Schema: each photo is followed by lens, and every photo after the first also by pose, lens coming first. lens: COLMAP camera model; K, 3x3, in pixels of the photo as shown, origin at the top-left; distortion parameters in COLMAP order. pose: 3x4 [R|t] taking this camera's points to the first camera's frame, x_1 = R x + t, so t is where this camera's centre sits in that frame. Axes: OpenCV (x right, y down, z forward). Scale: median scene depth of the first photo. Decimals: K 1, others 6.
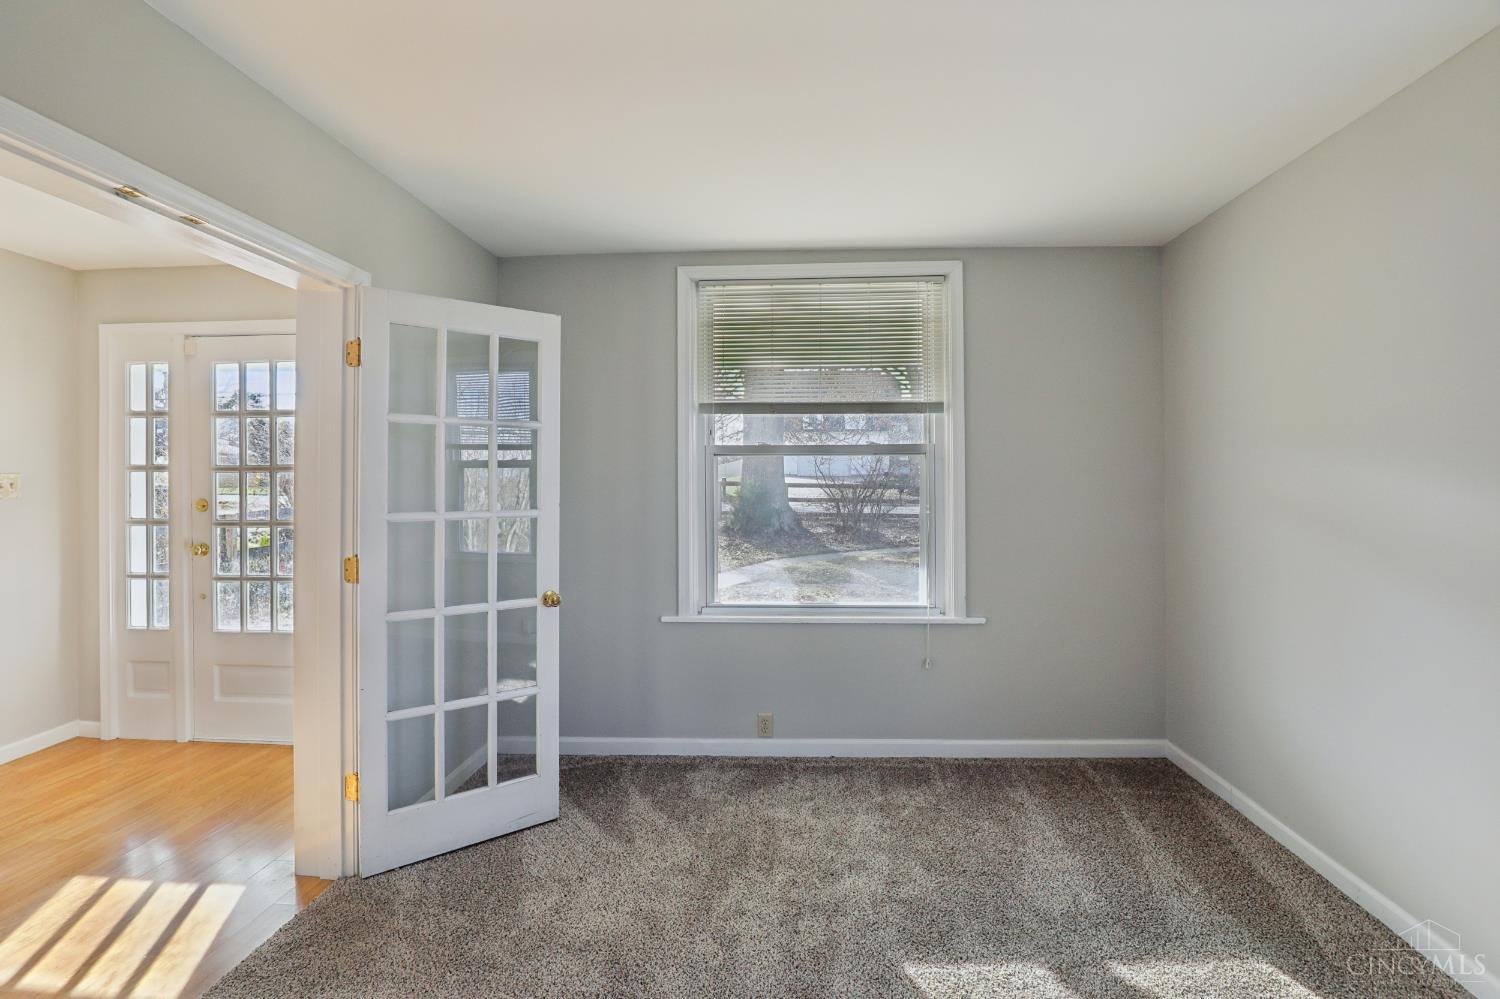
lens RADIAL K [[698.0, 0, 741.6], [0, 698.0, 481.4], [0, 0, 1]] dist [-0.032957, 0.004658]
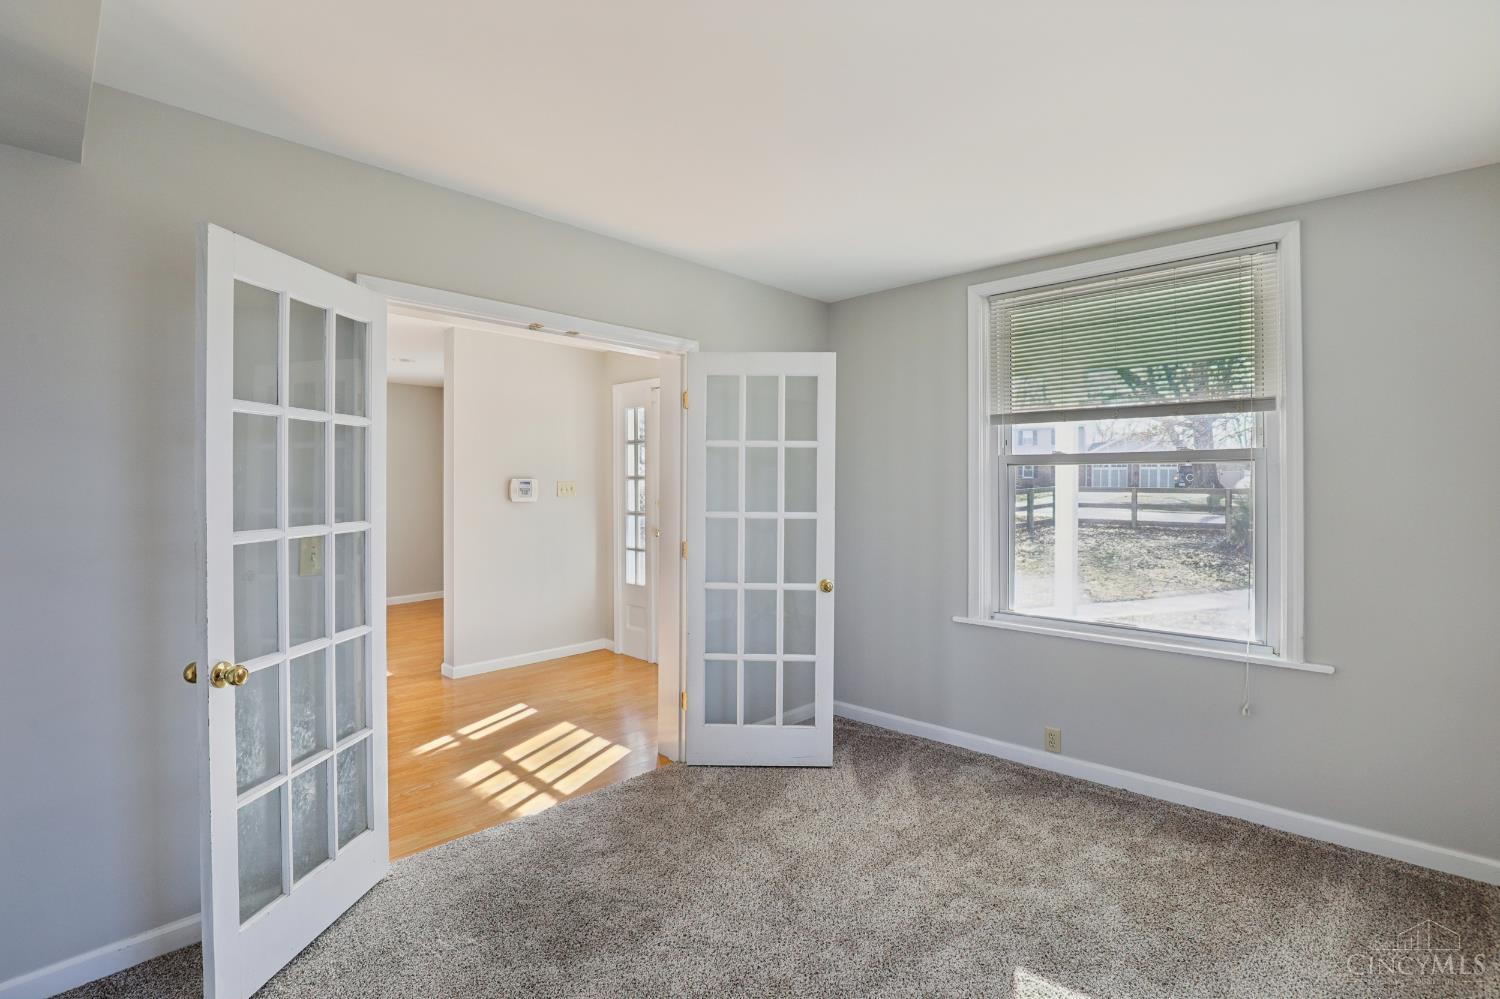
lens RADIAL K [[696.2, 0, 749.1], [0, 696.2, 492.9], [0, 0, 1]] dist [-0.035008, 0.005683]
pose [[0.765689, 0.012354, -0.643092, 0.346205], [-0.005836, 0.999908, 0.012260, -0.007097], [0.643184, -0.005634, 0.765691, -0.018894]]
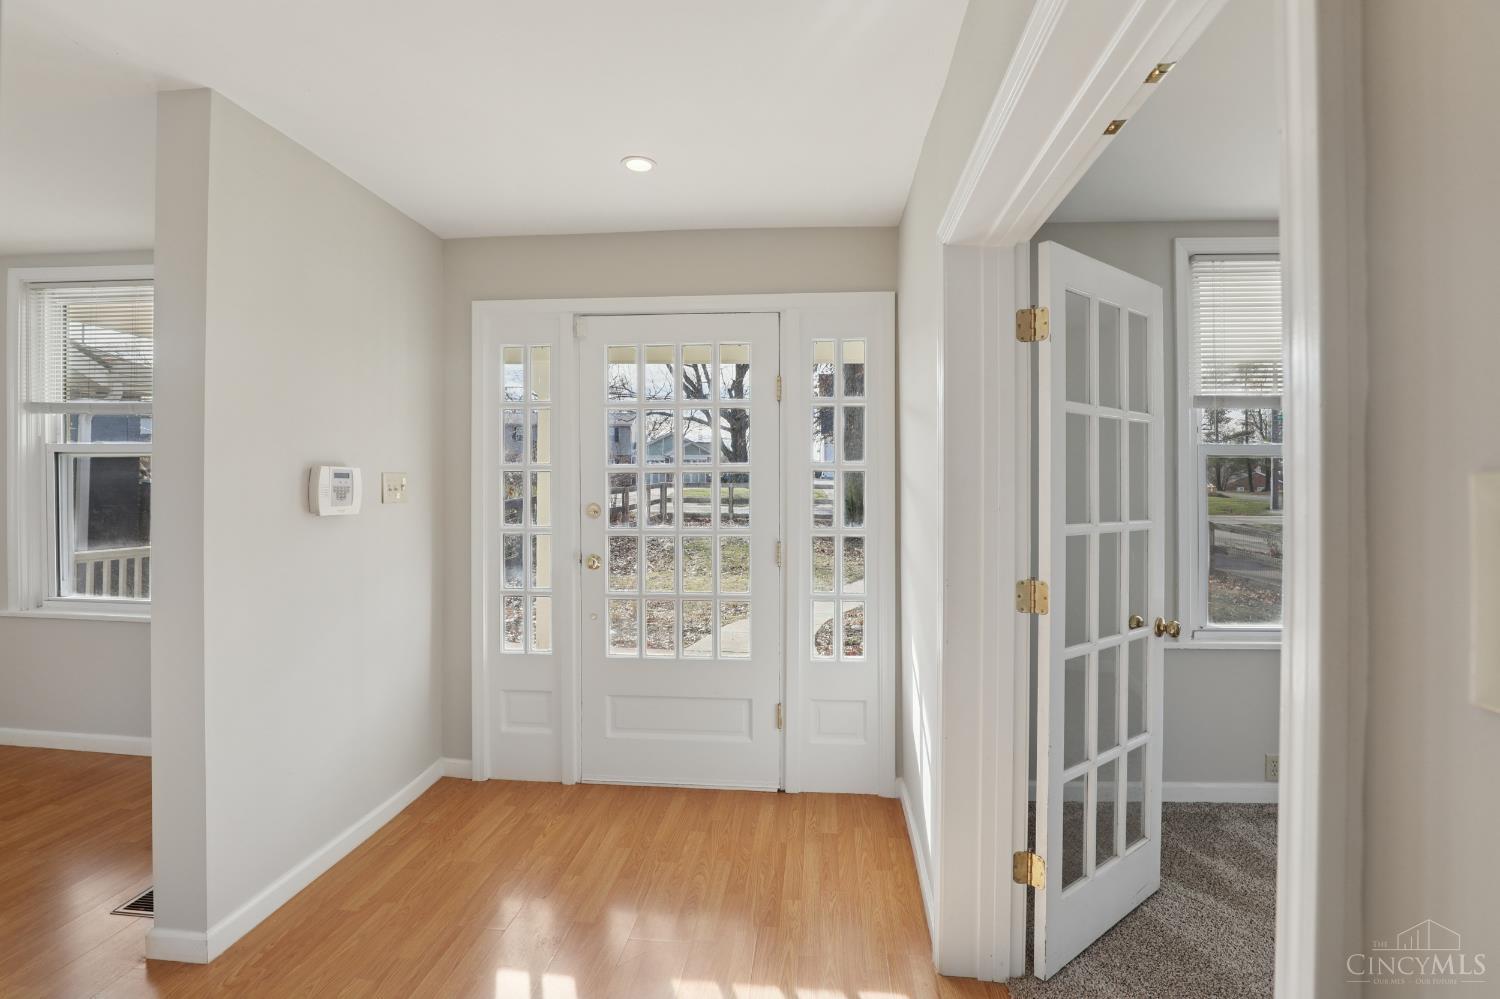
lens RADIAL K [[703.1, 0, 745.8], [0, 703.1, 478.1], [0, 0, 1]] dist [-0.026844, 0.000869]
pose [[0.999701, 0.004476, -0.024049, -0.640369], [-0.004684, 0.999952, -0.008607, 0.000504], [0.024010, 0.008717, 0.999674, 0.128757]]
